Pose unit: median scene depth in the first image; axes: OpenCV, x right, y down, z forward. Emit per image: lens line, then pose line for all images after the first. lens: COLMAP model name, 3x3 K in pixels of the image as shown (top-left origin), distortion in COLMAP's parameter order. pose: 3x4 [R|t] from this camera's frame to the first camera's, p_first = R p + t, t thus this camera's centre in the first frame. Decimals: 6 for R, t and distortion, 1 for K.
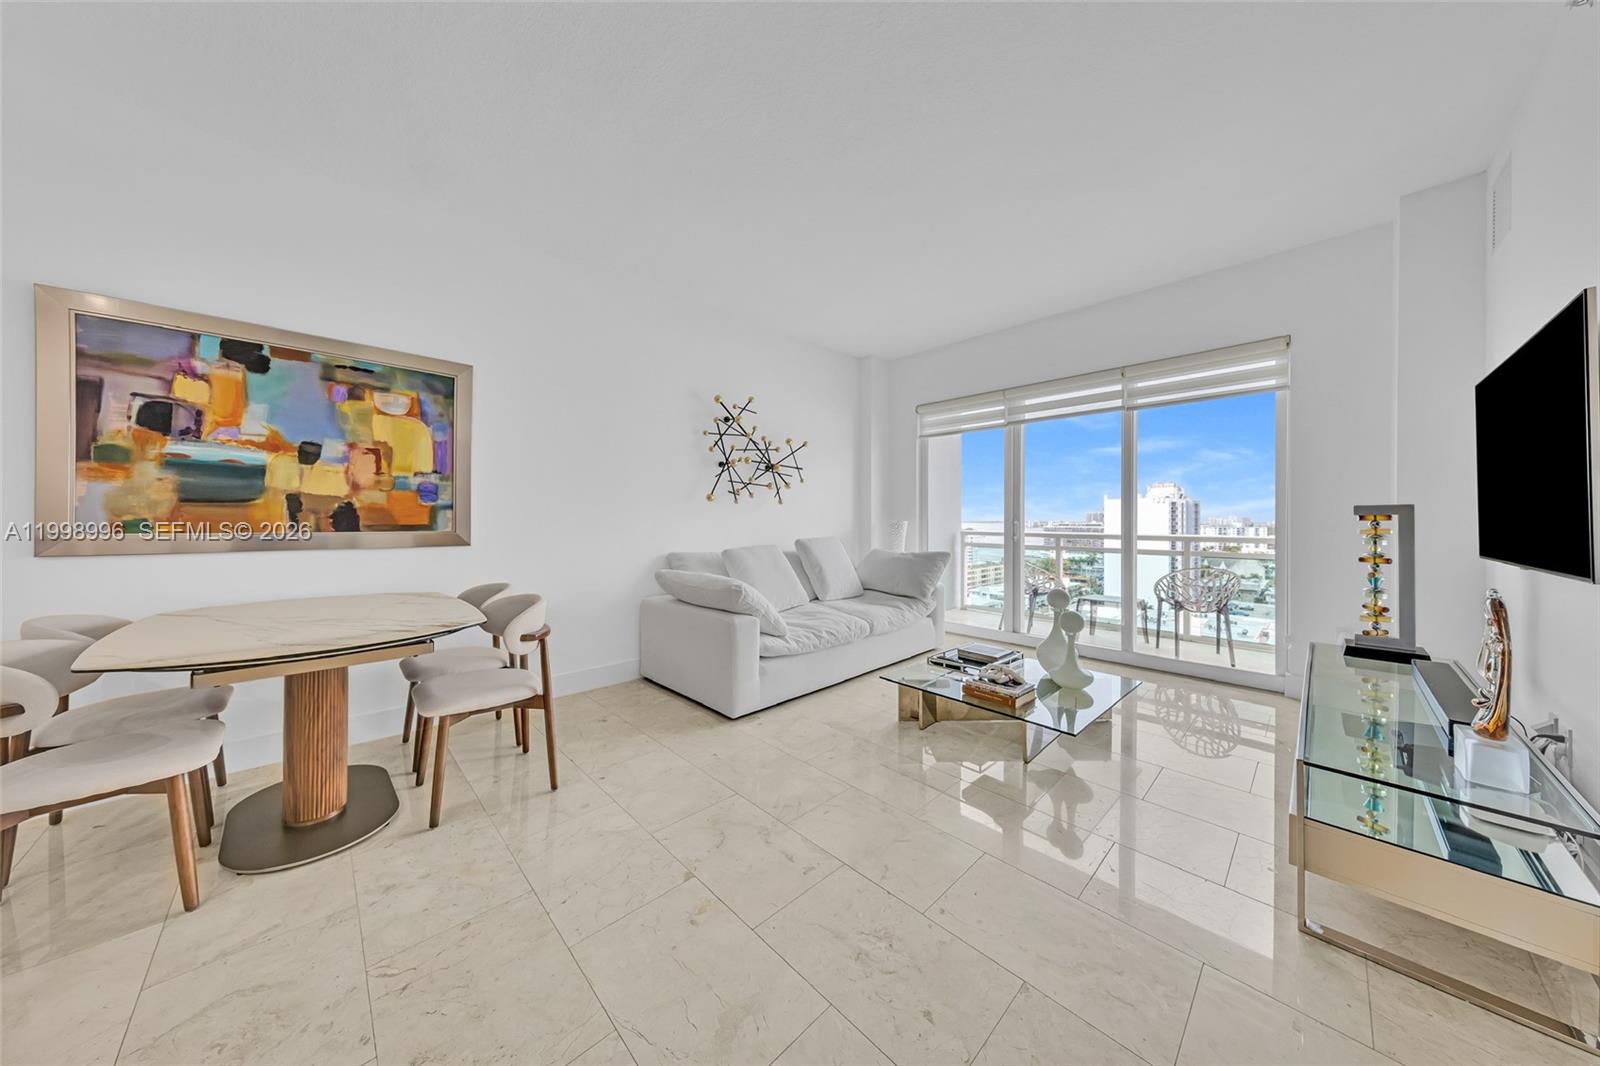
lens RADIAL K [[502.7, 0, 797.9], [0, 502.7, 520.1], [0, 0, 1]] dist [0.001908, -0.000310]
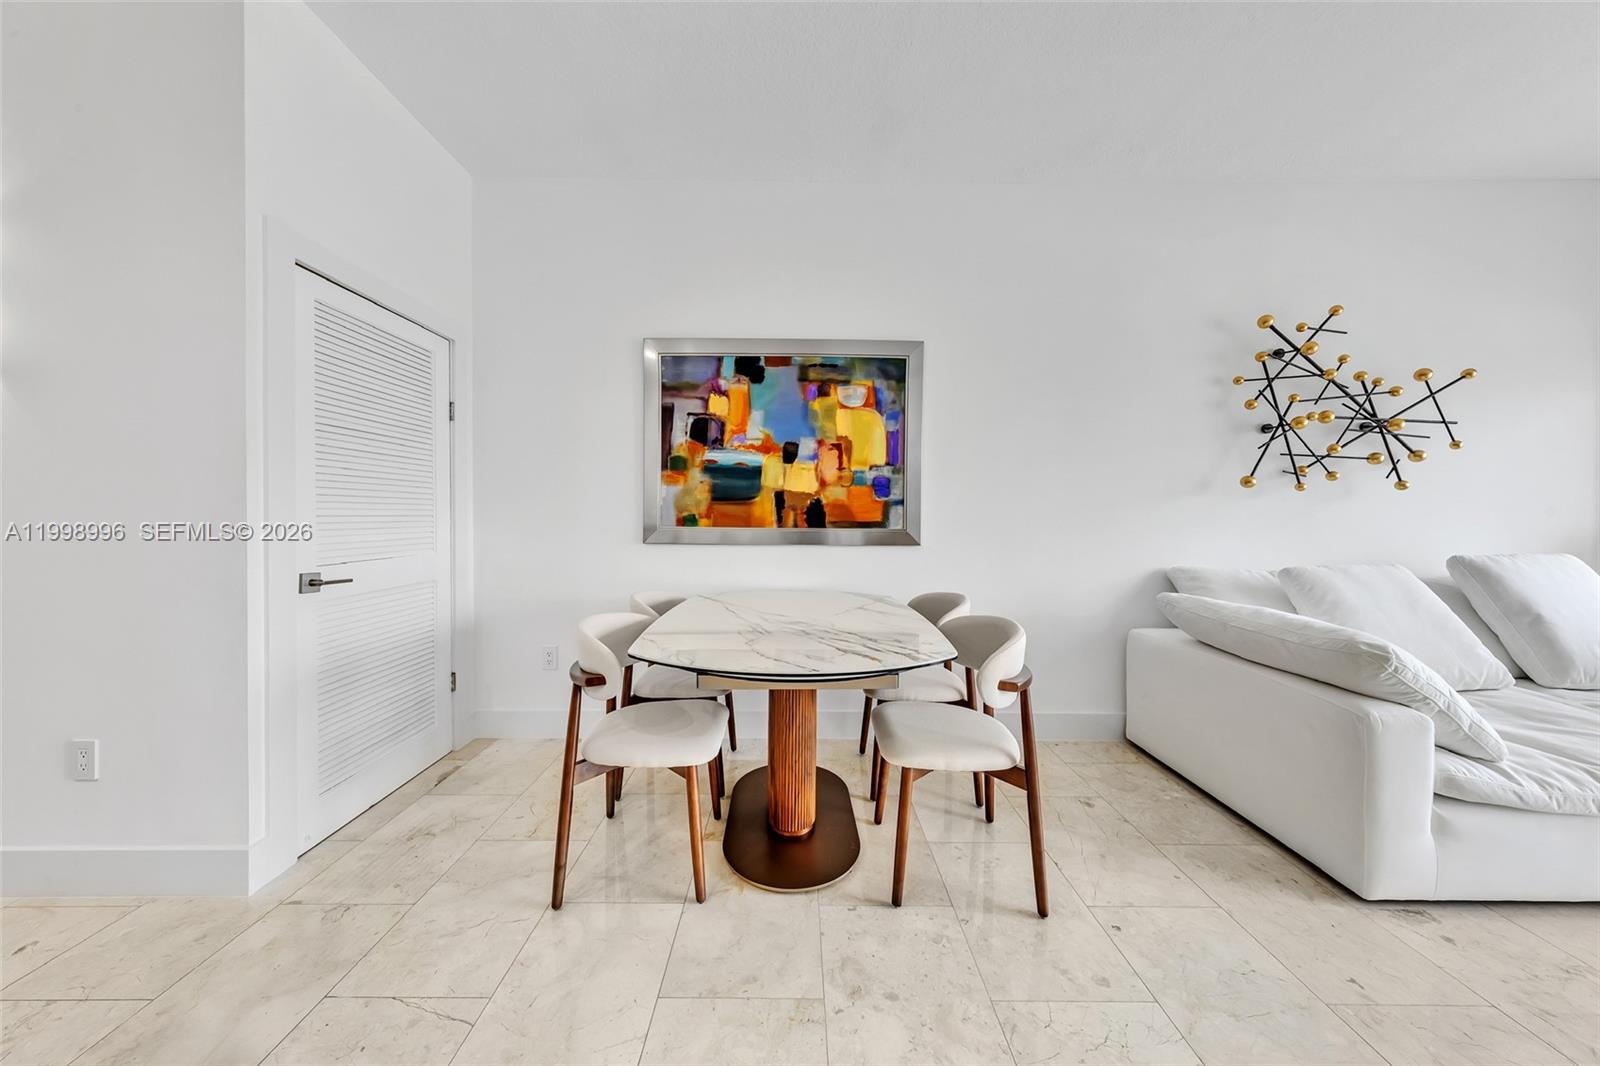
lens RADIAL K [[516.4, 0, 797.9], [0, 516.4, 518.5], [0, 0, 1]] dist [0.003765, -0.000124]
pose [[0.720169, 0.007268, -0.693761, -0.194487], [-0.004076, 0.999972, 0.006245, -0.001922], [0.693787, -0.001670, 0.720178, 0.217632]]
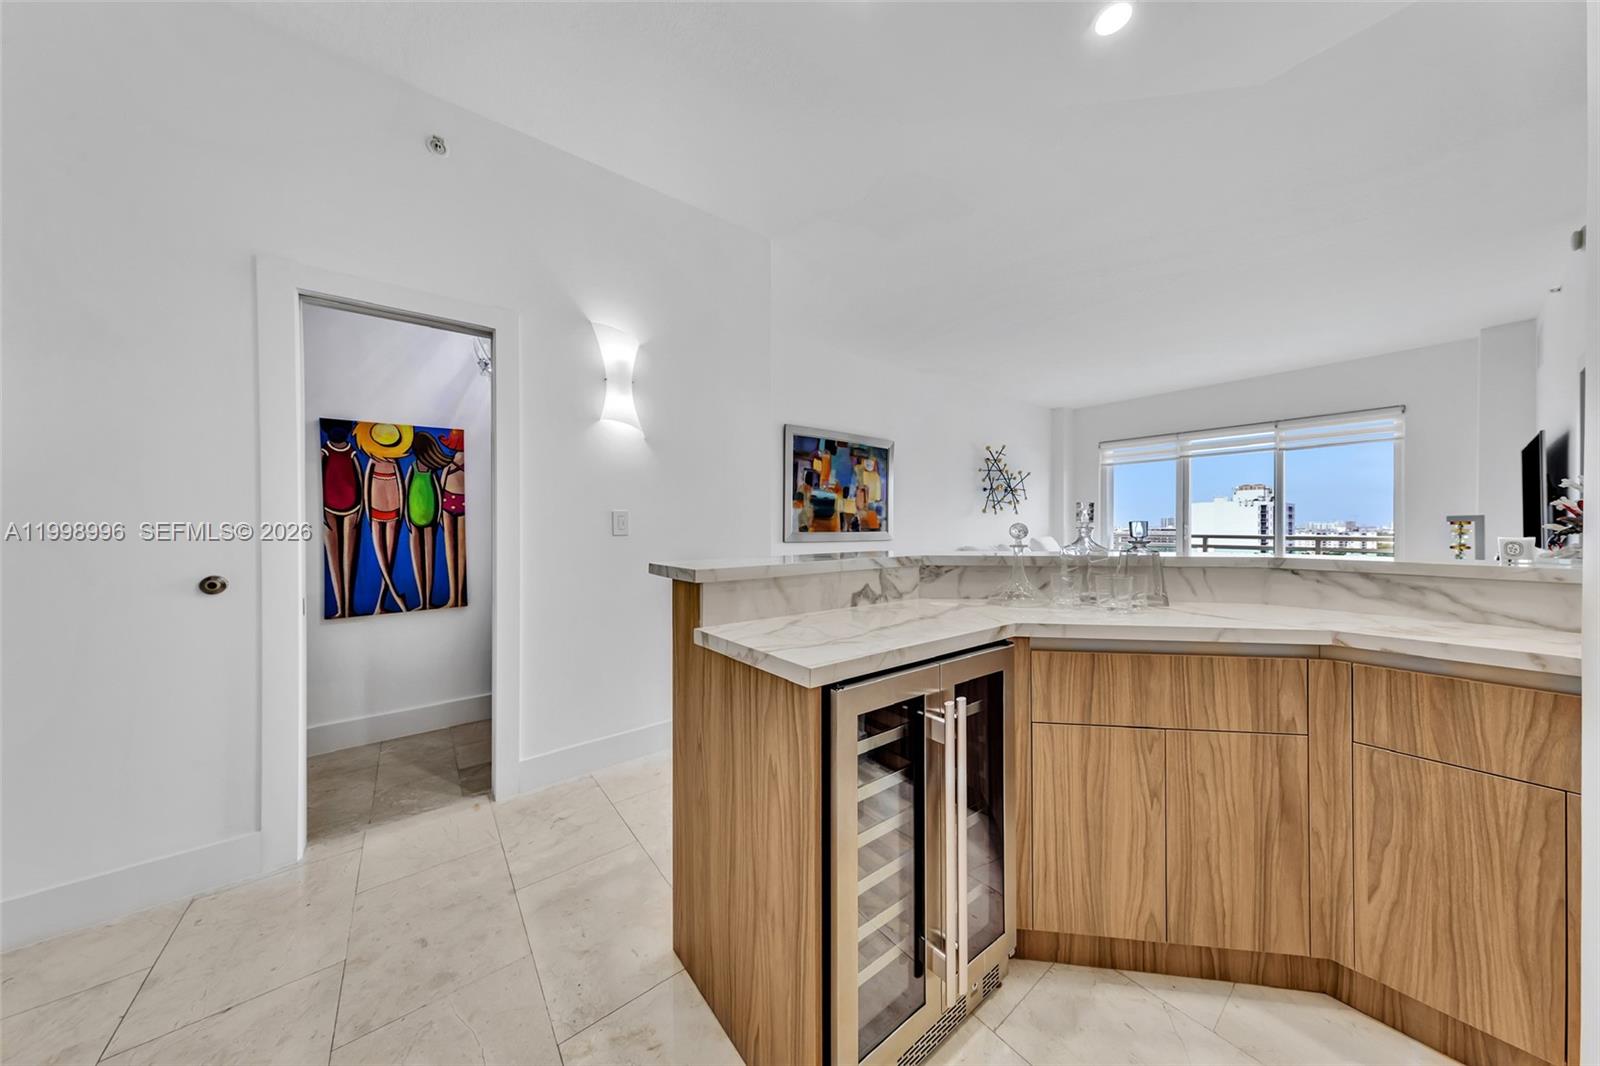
lens RADIAL K [[502.7, 0, 782.4], [0, 502.7, 527.8], [0, 0, 1]] dist [0.001908, -0.000310]
pose [[0.992995, -0.002376, -0.118136, -0.919886], [0.002828, 0.999989, 0.003651, -0.000740], [0.118127, -0.003959, 0.992991, -0.948437]]
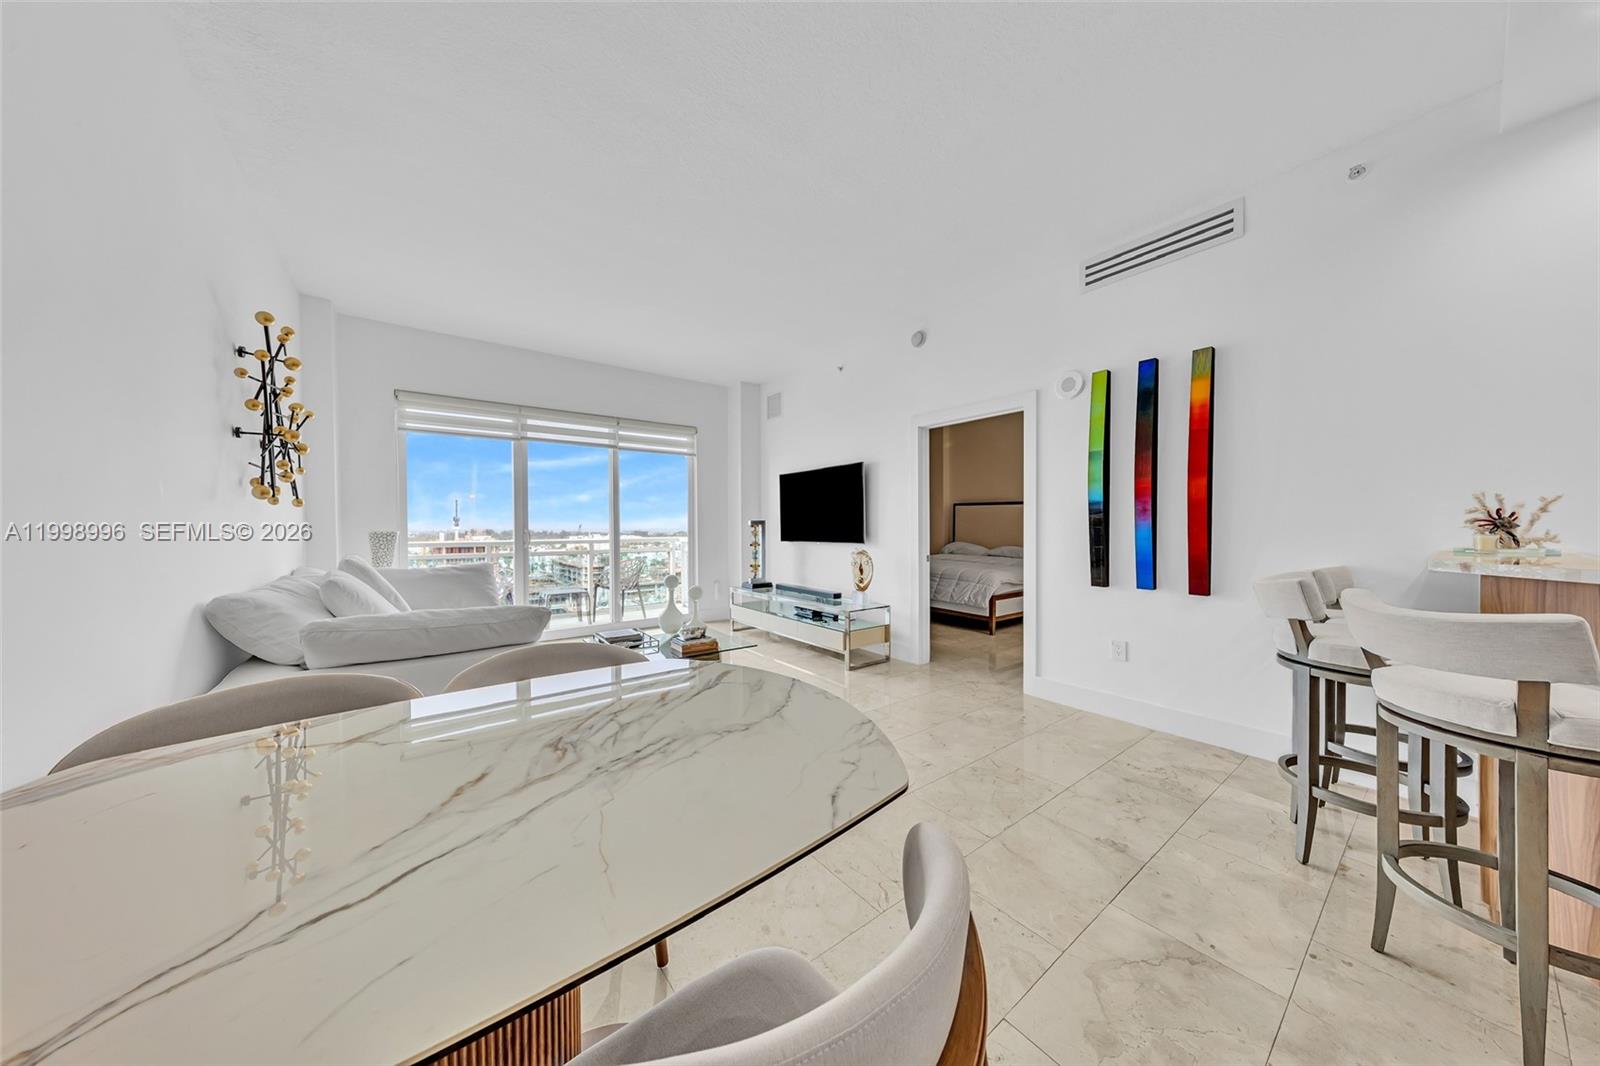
lens RADIAL K [[502.7, 0, 799.0], [0, 502.7, 525.5], [0, 0, 1]] dist [0.001908, -0.000310]
pose [[0.112277, -0.001778, 0.993675, -1.000939], [0.008855, 0.999960, 0.000789, -0.005843], [-0.993638, 0.008710, 0.112288, 0.515803]]
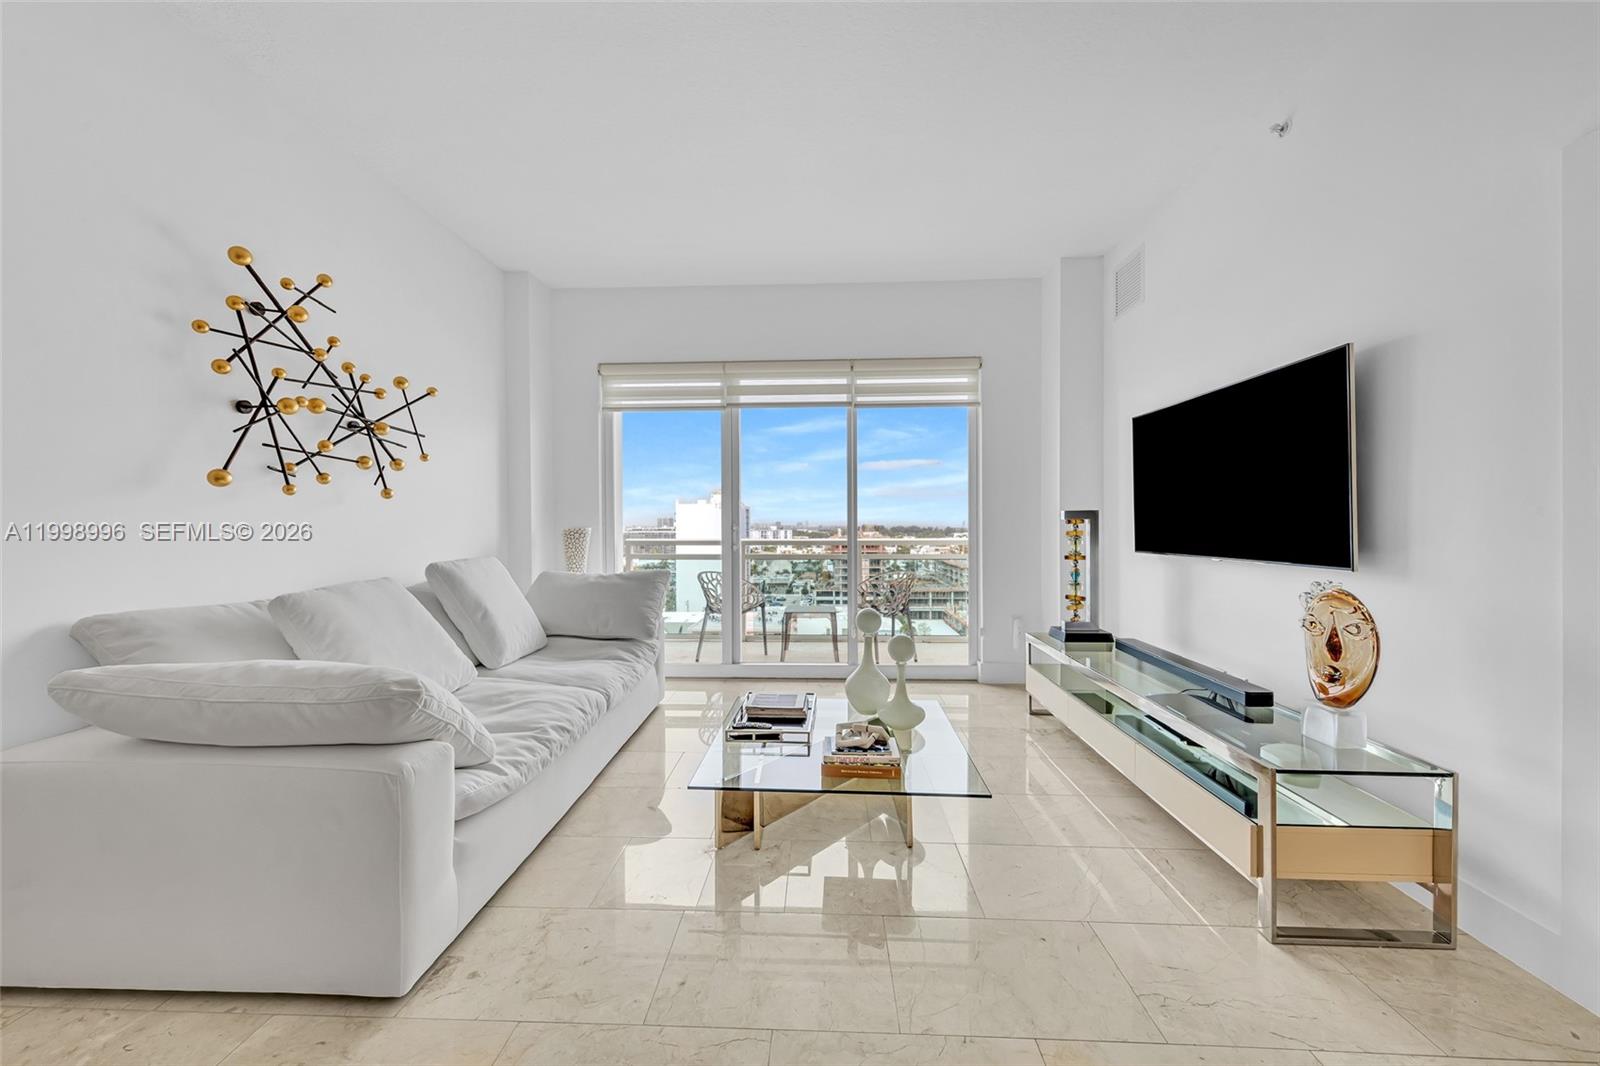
lens RADIAL K [[576.6, 0, 797.5], [0, 576.6, 526.2], [0, 0, 1]] dist [0.001394, -0.000013]
pose [[0.722456, -0.007639, 0.691375, -0.237468], [0.007234, 0.999968, 0.003489, -0.002392], [-0.691379, 0.002480, 0.722488, 0.445117]]
